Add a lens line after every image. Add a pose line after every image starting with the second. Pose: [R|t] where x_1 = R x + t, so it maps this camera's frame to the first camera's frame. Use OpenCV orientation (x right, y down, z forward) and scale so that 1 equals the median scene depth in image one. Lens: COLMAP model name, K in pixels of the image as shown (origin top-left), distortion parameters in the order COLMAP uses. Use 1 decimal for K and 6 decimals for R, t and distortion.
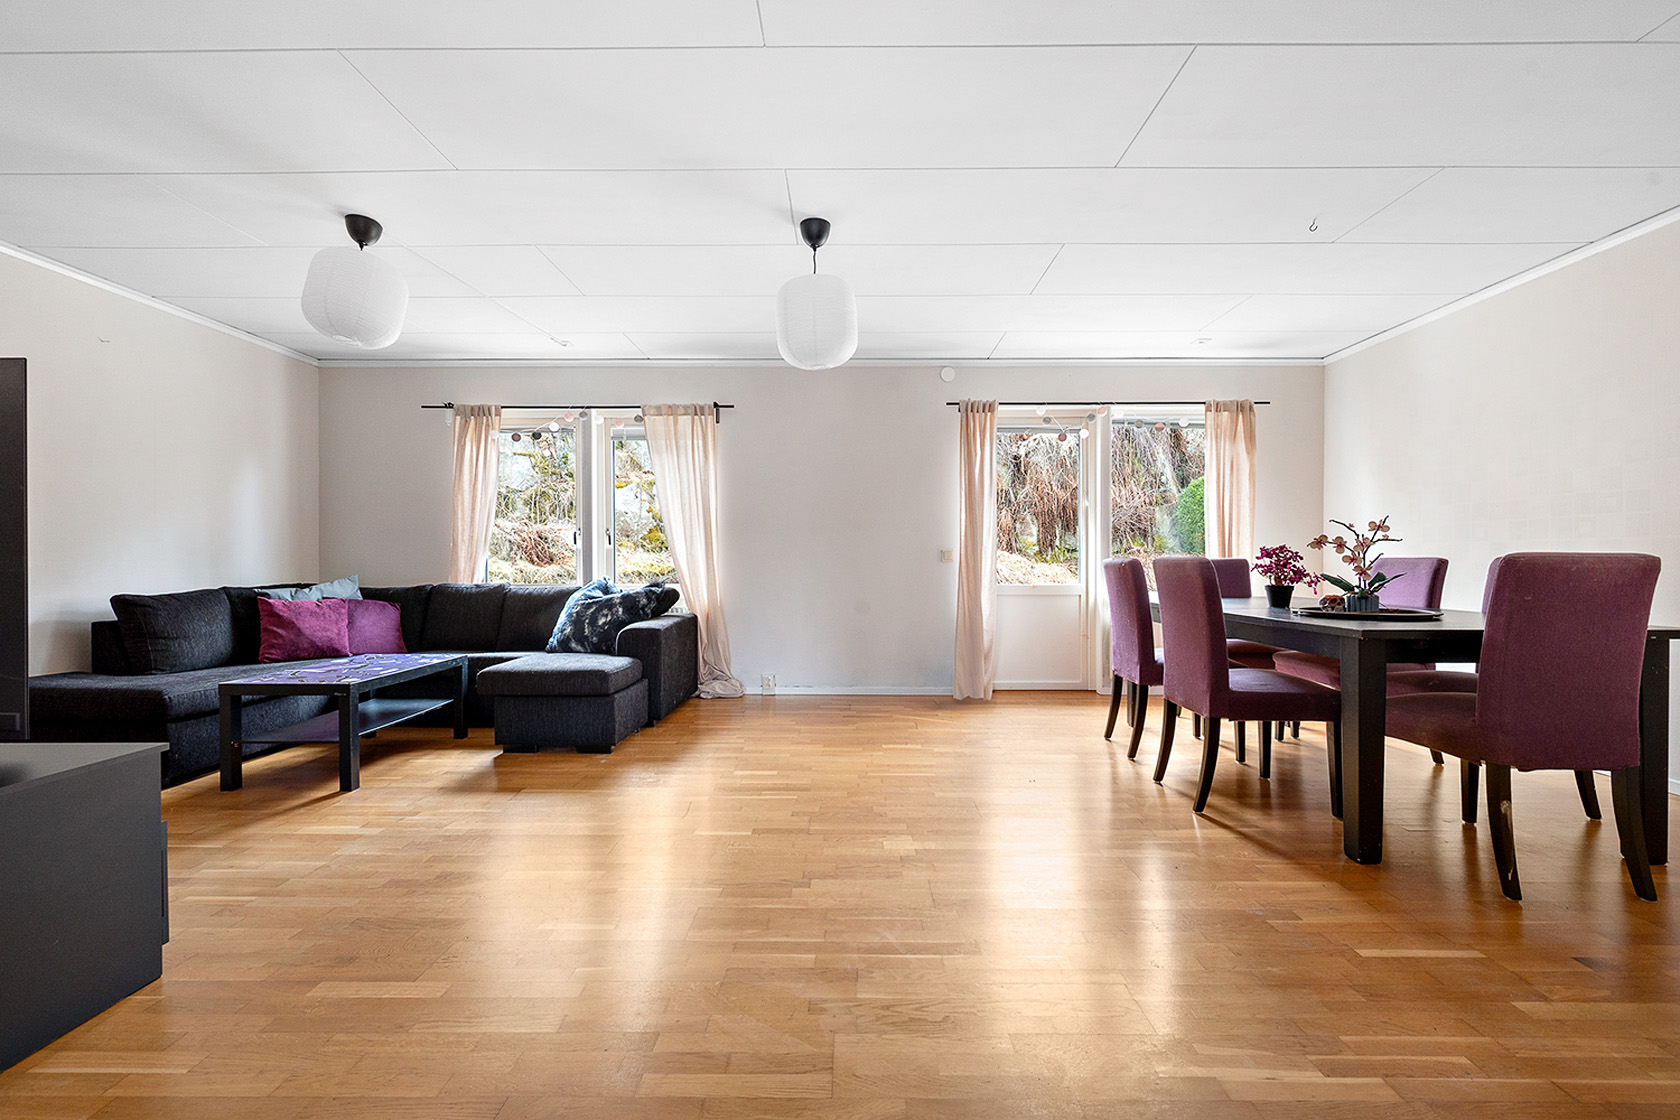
lens RADIAL K [[719.6, 0, 838.0], [0, 719.6, 555.8], [0, 0, 1]] dist [-0.000962, -0.000053]
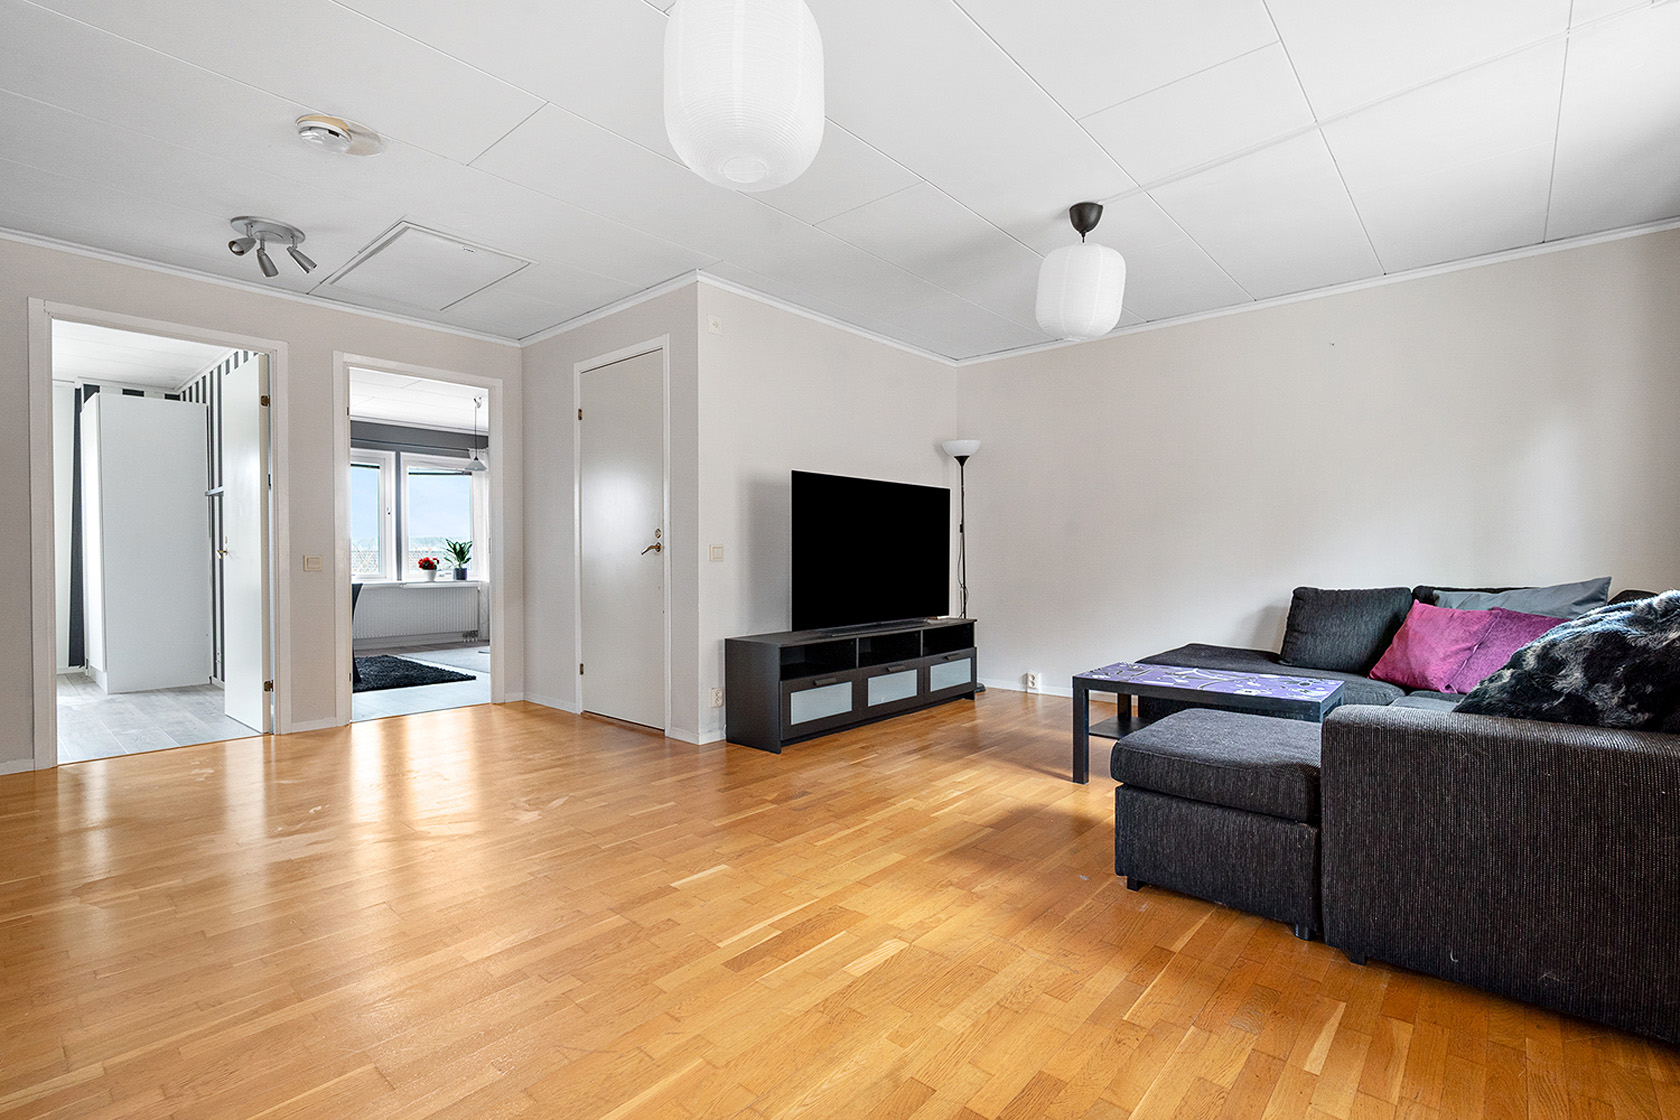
lens RADIAL K [[772.4, 0, 836.2], [0, 772.4, 569.7], [0, 0, 1]] dist [0.001034, 0.000025]
pose [[-0.649658, 0.001611, -0.760225, 0.371335], [-0.005197, 0.999965, 0.006560, 0.031182], [0.760209, 0.008213, -0.649626, 1.545878]]
